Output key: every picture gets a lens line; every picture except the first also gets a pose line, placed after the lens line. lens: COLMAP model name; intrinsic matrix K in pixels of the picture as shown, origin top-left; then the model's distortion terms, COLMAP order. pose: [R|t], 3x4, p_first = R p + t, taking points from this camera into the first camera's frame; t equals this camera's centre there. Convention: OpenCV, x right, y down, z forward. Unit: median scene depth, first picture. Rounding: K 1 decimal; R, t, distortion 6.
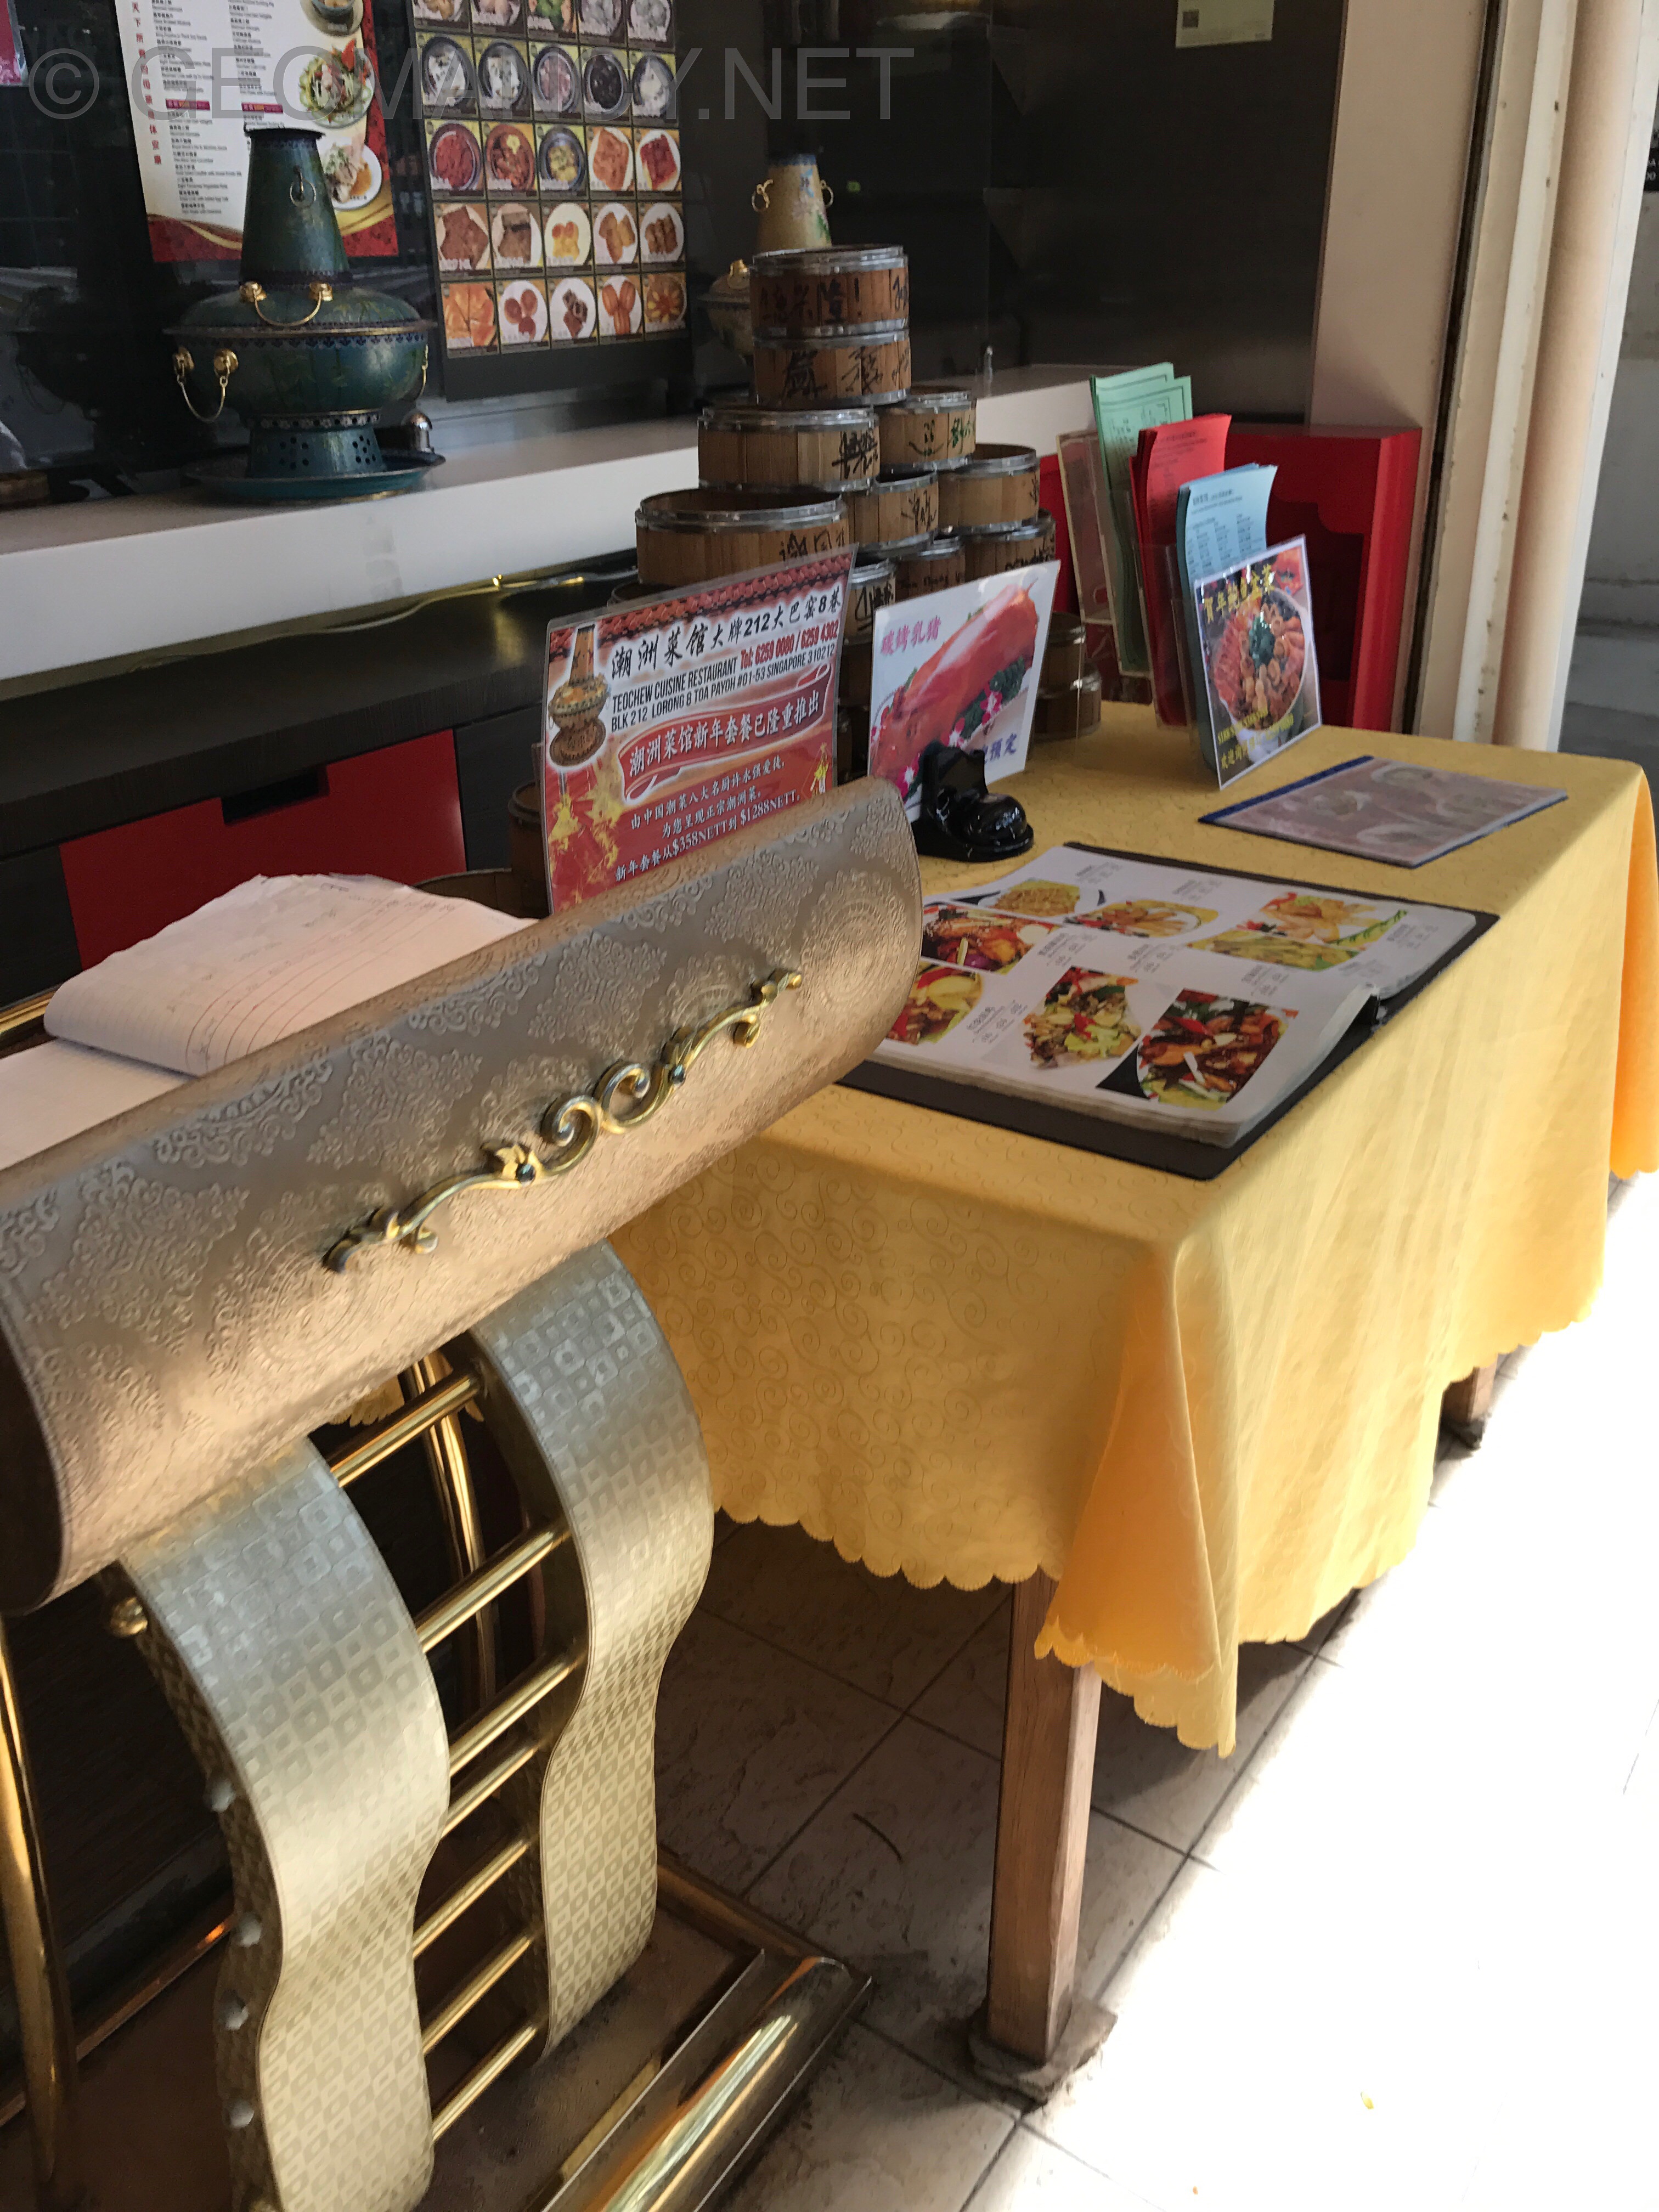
lens RADIAL K [[1782.7, 0, 823.1], [0, 1782.7, 1105.7], [0, 0, 1]] dist [0.016250, 0.003108]
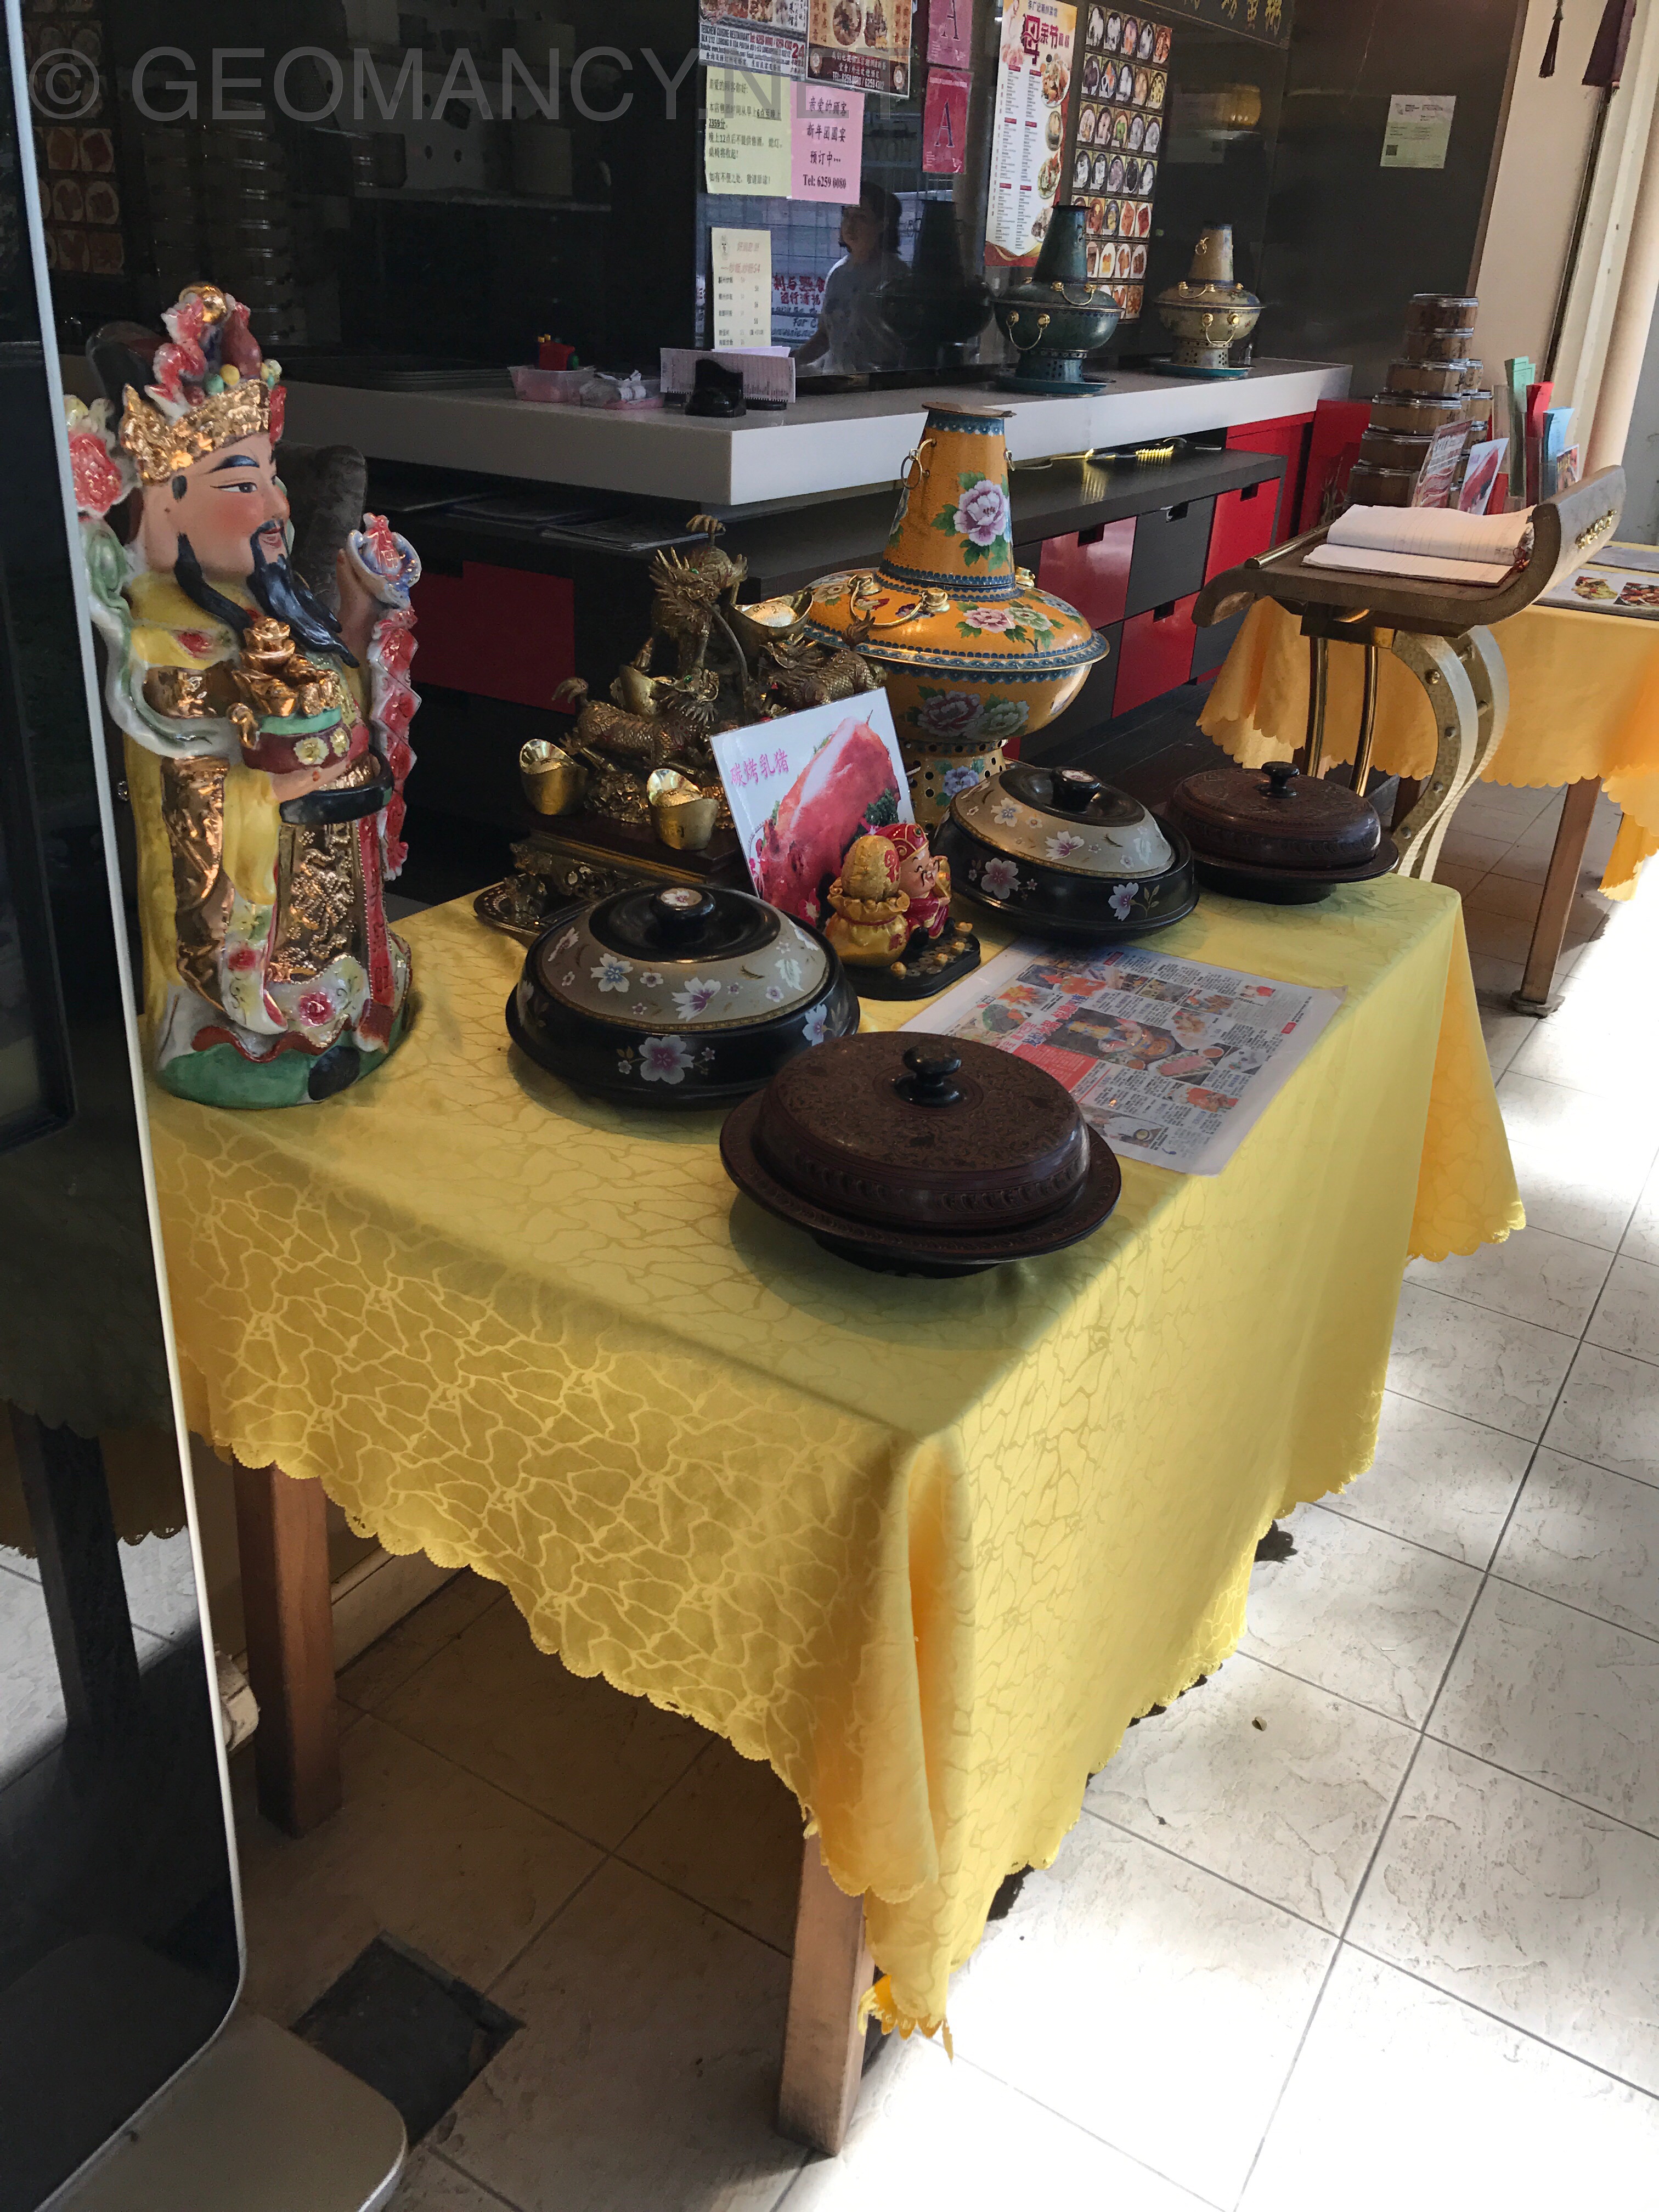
lens RADIAL K [[1836.5, 0, 834.8], [0, 1836.5, 1108.8], [0, 0, 1]] dist [0.004884, -0.005600]
pose [[0.993493, 0.027670, 0.110484, -0.586824], [-0.026806, 0.999597, -0.009301, 0.363882], [-0.110697, 0.006279, 0.993834, -0.745936]]
